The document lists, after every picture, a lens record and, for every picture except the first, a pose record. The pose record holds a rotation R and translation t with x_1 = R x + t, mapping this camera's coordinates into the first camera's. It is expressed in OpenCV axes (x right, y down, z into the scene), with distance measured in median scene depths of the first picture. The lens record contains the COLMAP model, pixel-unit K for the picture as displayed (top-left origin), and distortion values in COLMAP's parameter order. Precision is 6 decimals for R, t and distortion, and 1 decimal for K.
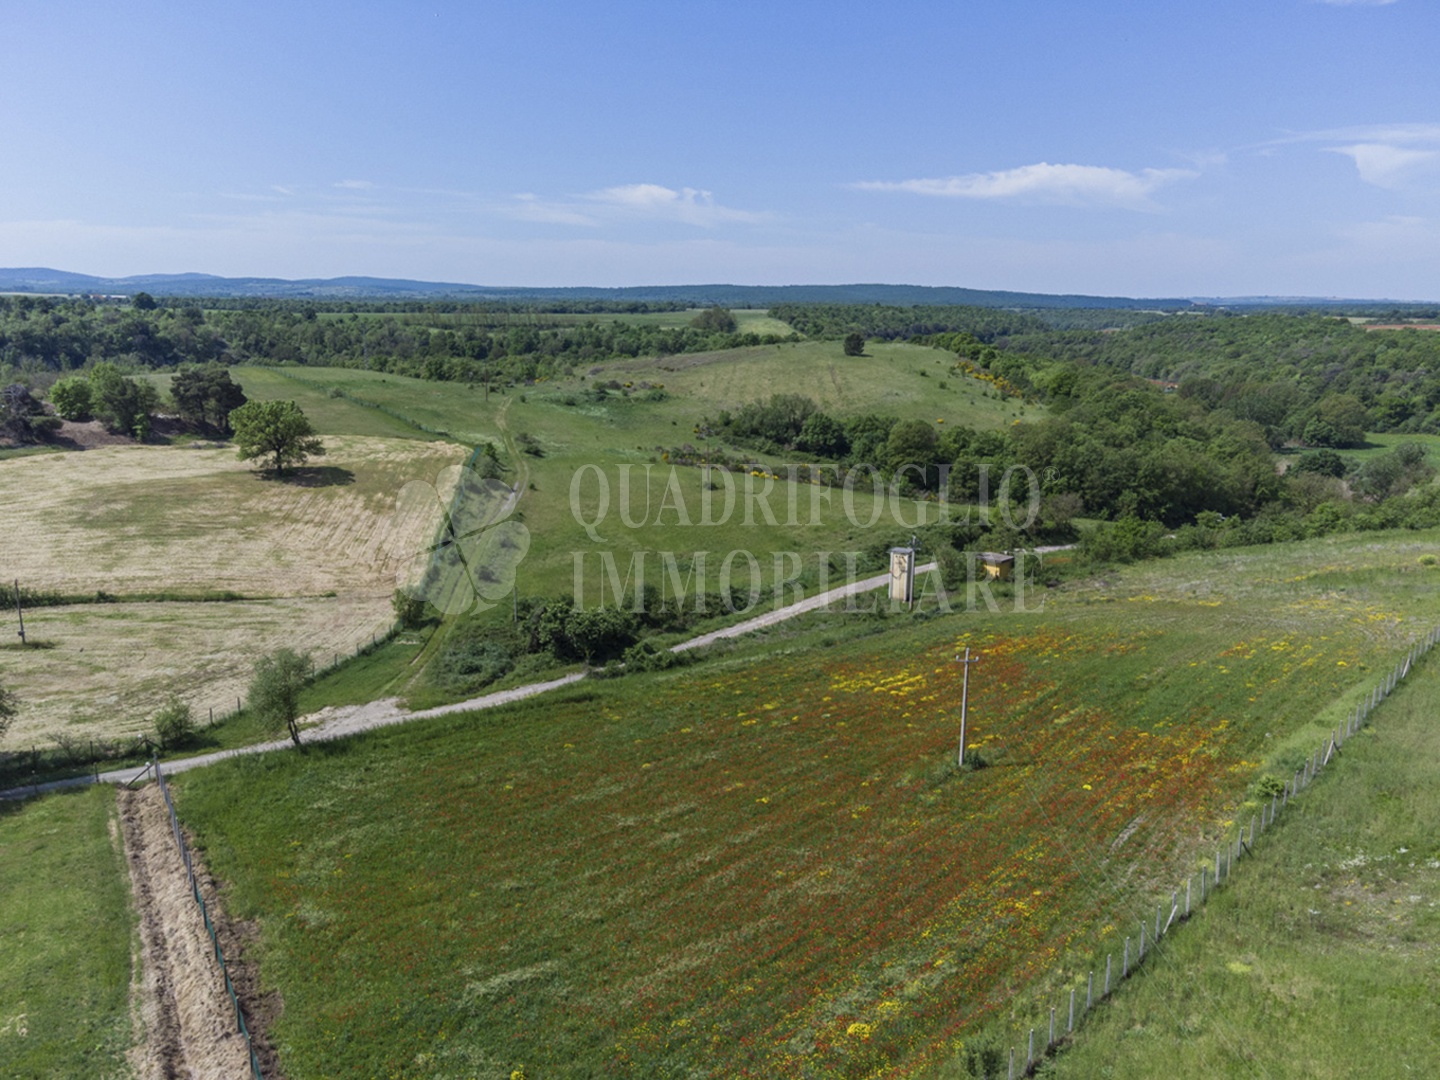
lens RADIAL K [[1107.9, 0, 718.6], [0, 1107.9, 547.1], [0, 0, 1]] dist [0.013251, 0.043206]
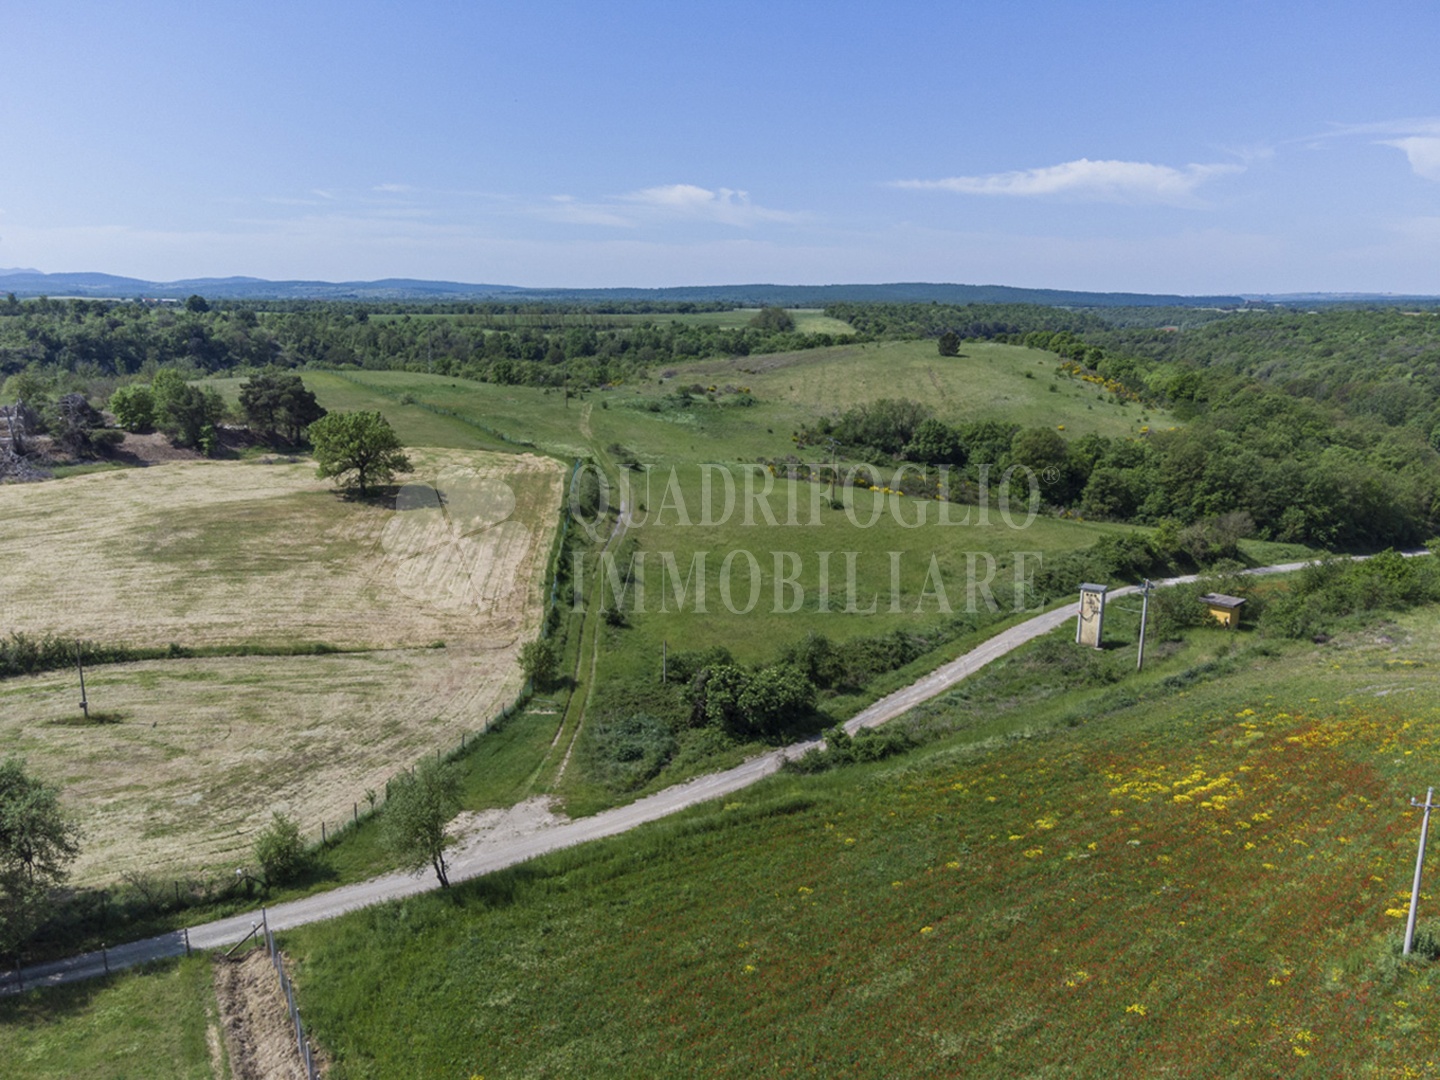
lens RADIAL K [[1107.9, 0, 719.7], [0, 1107.9, 547.0], [0, 0, 1]] dist [0.013251, 0.043206]
pose [[0.999446, 0.001932, -0.033235, -0.108298], [-0.001936, 0.999998, -0.000083, -0.032184], [0.033235, 0.000147, 0.999448, 0.165264]]
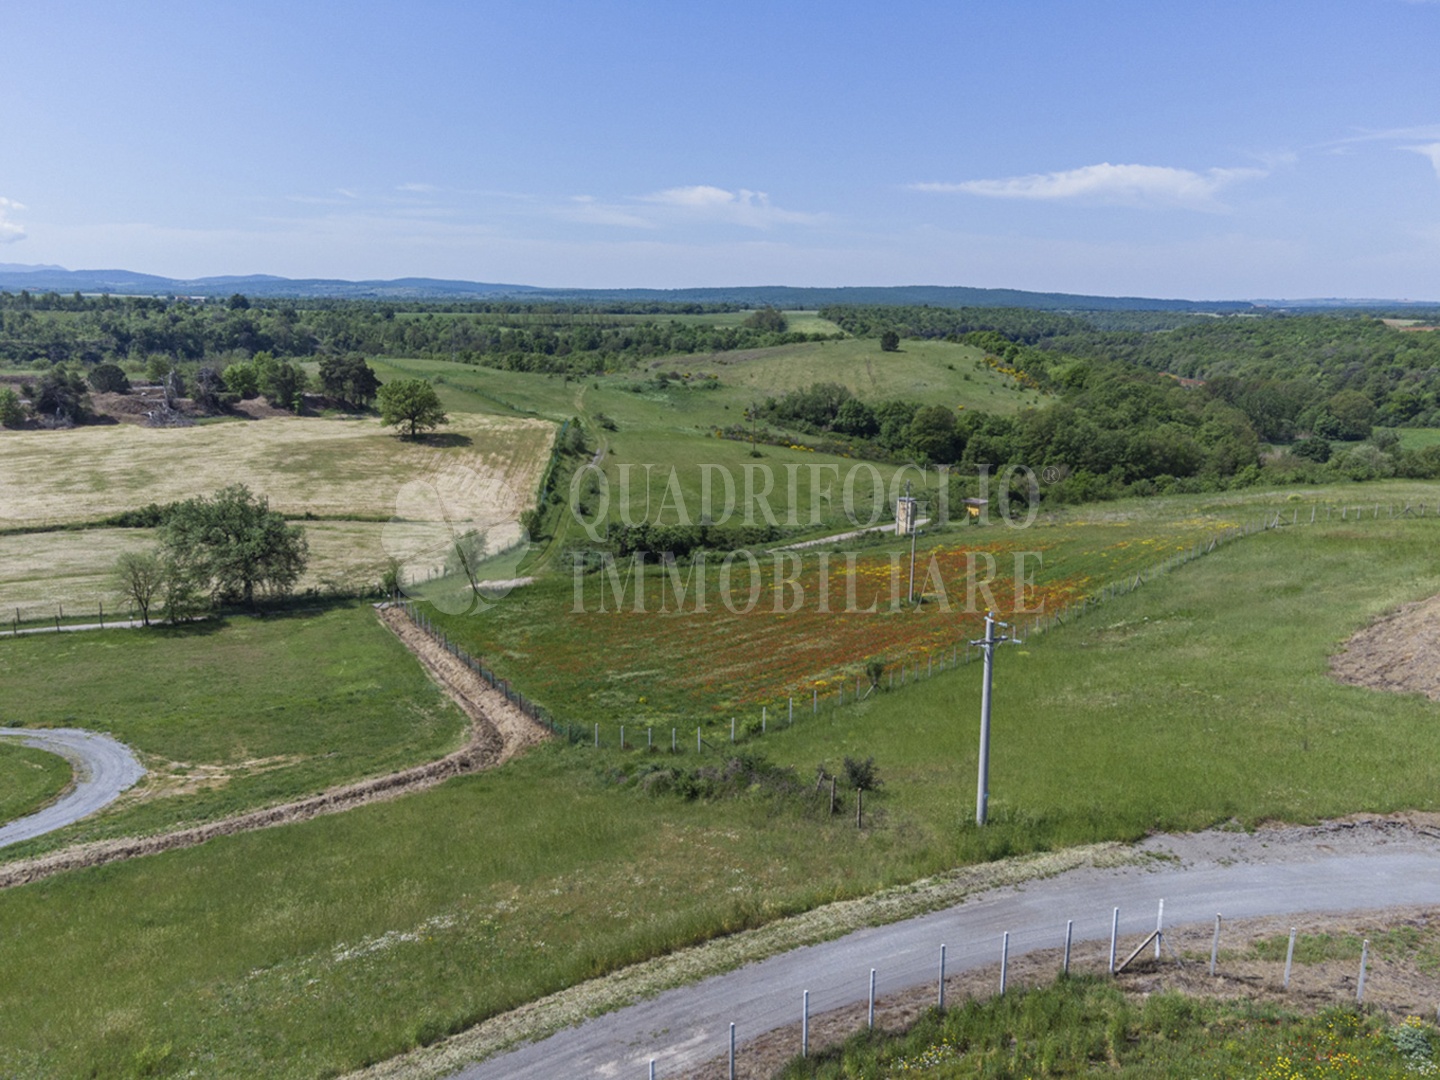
lens RADIAL K [[1107.9, 0, 714.4], [0, 1107.9, 537.4], [0, 0, 1]] dist [0.013251, 0.043206]
pose [[0.998689, 0.012937, -0.049531, 0.012237], [-0.013410, 0.999867, -0.009233, 0.072201], [0.049405, 0.009885, 0.998730, -0.318014]]
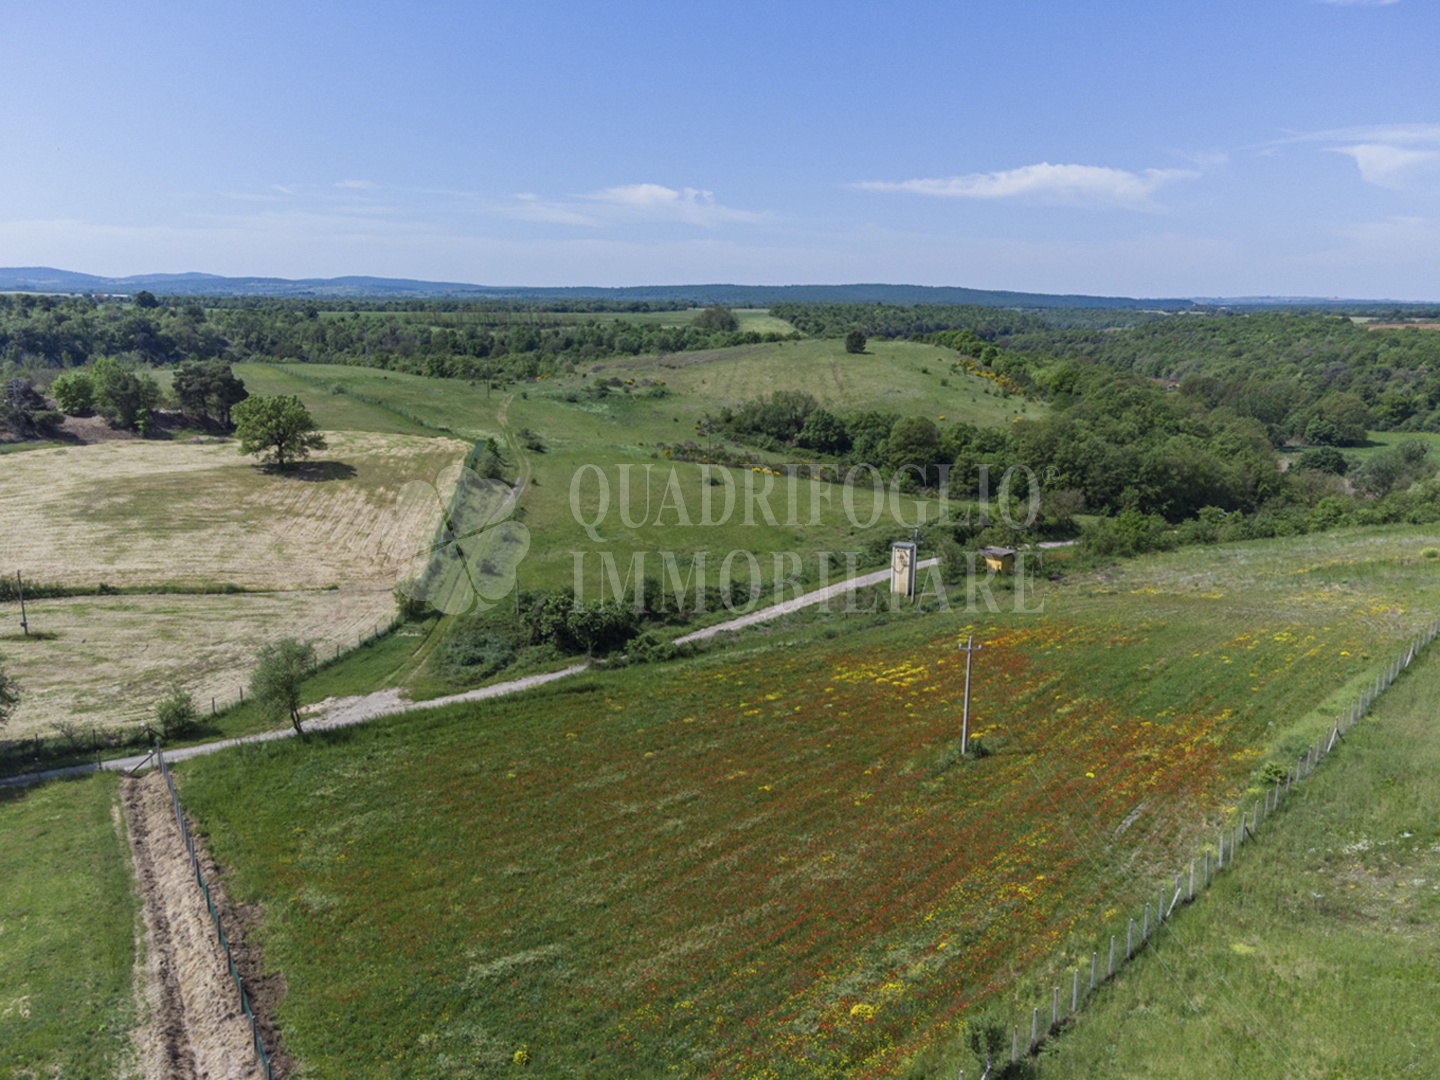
lens RADIAL K [[1107.9, 0, 718.5], [0, 1107.9, 547.0], [0, 0, 1]] dist [0.013251, 0.043206]
pose [[0.999999, 0.000873, -0.000968, -0.000865], [-0.000873, 1.000000, -0.000012, 0.006139], [0.000968, 0.000012, 1.000000, 0.000204]]
